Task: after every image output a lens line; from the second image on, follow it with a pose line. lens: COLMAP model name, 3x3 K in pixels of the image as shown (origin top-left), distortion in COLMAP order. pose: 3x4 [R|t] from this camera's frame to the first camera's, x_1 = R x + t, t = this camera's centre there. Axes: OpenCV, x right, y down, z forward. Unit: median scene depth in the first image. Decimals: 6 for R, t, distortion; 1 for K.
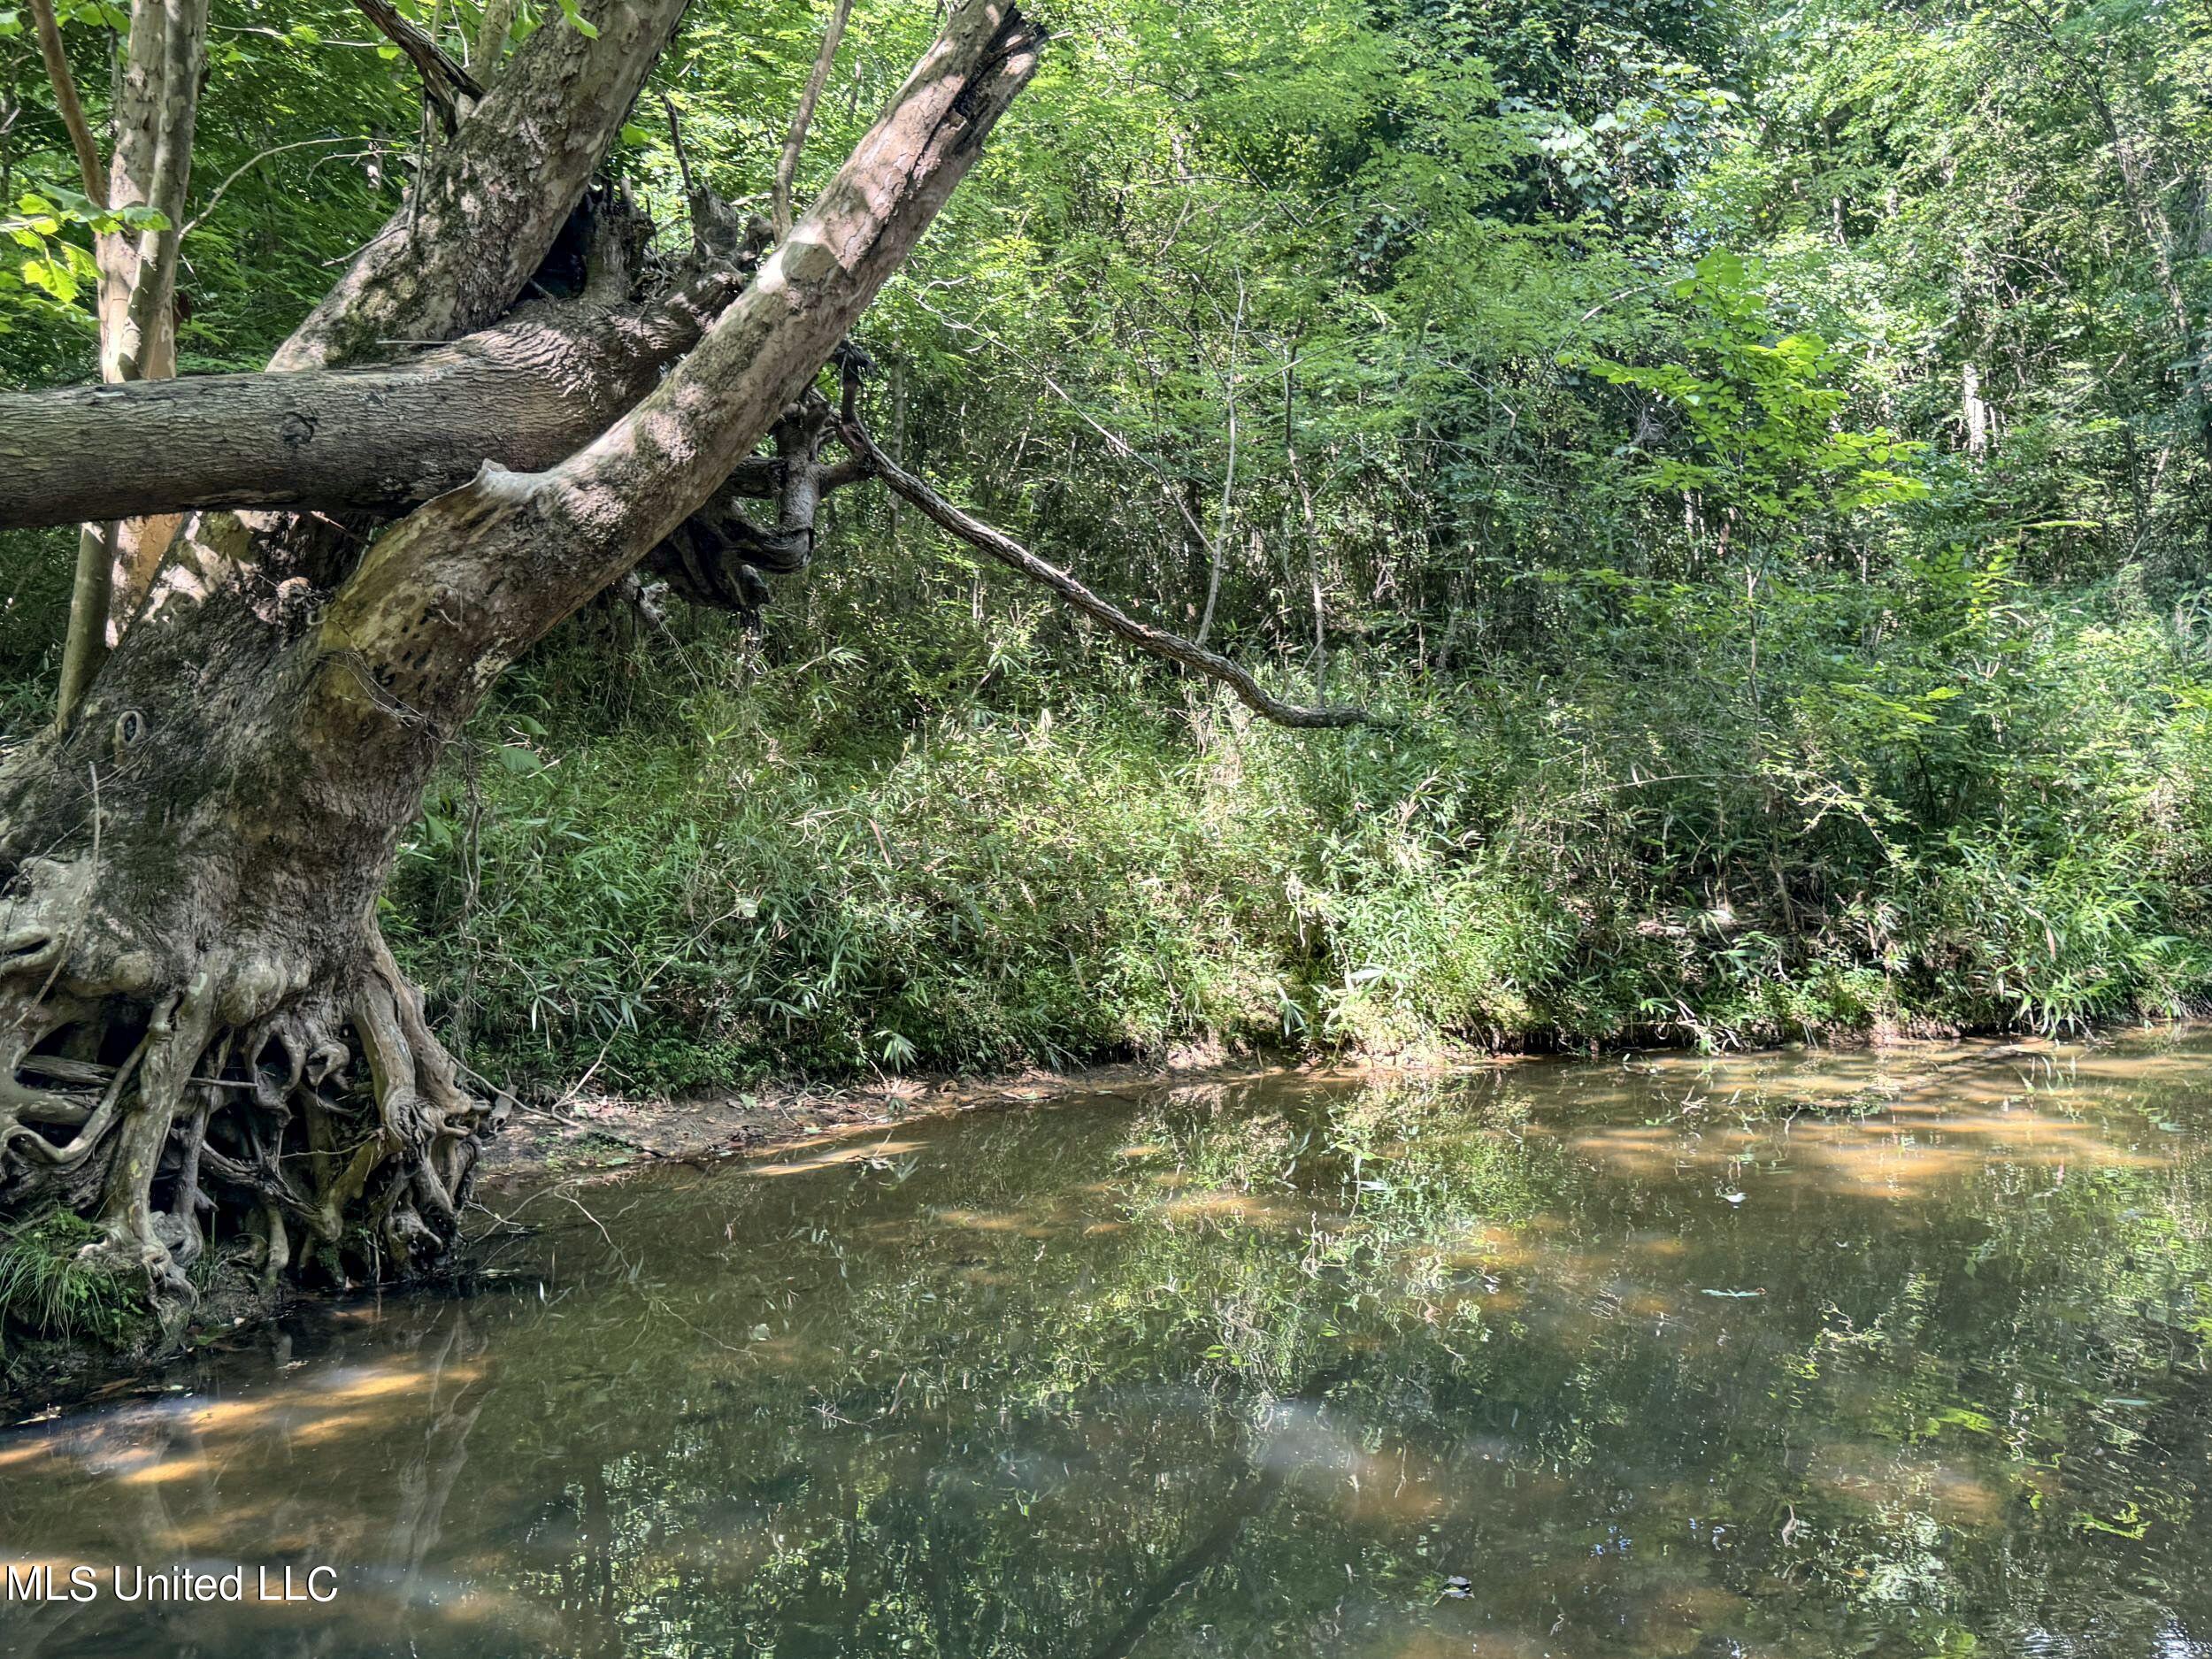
lens RADIAL K [[1777.5, 0, 1100.3], [0, 1777.5, 813.3], [0, 0, 1]] dist [0.099095, -0.167866]
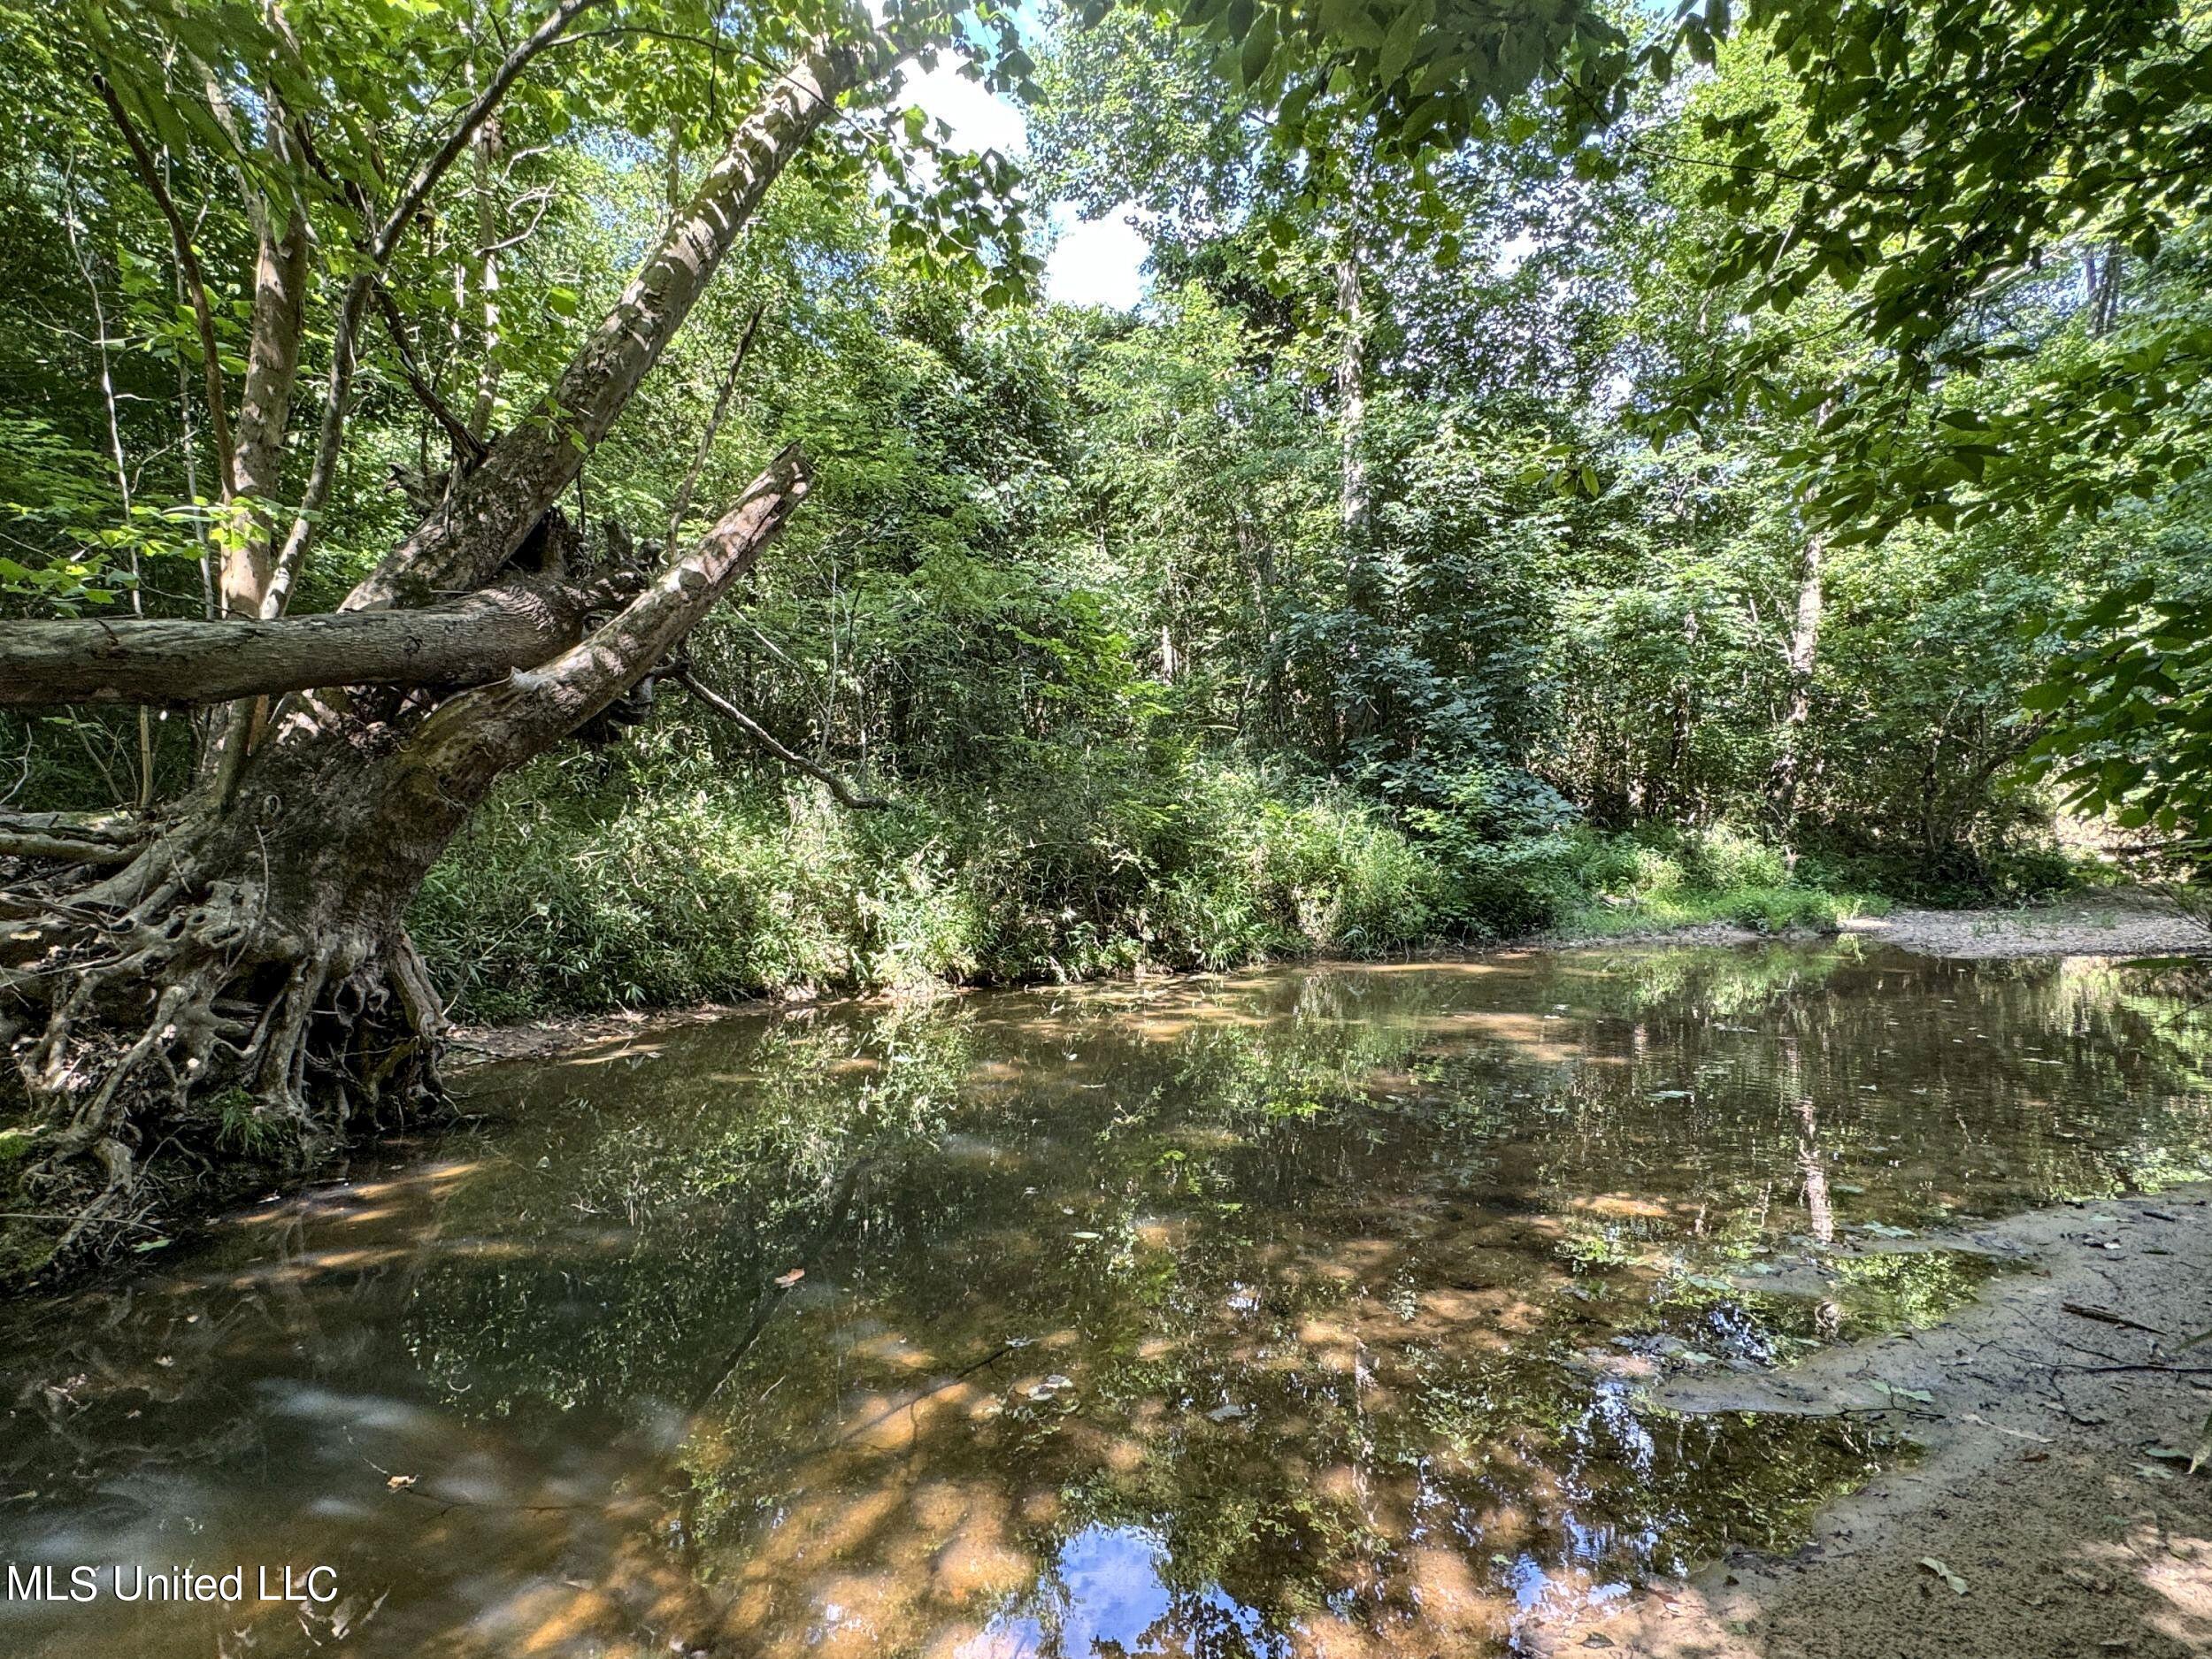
lens RADIAL K [[1158.6, 0, 1106.0], [0, 1158.6, 829.5], [0, 0, 1]] dist [-0.000607, -0.000177]
pose [[0.909881, 0.030289, 0.413762, -0.151033], [-0.024554, 0.999515, -0.019175, -0.012655], [-0.414142, 0.007288, 0.910183, -0.181104]]
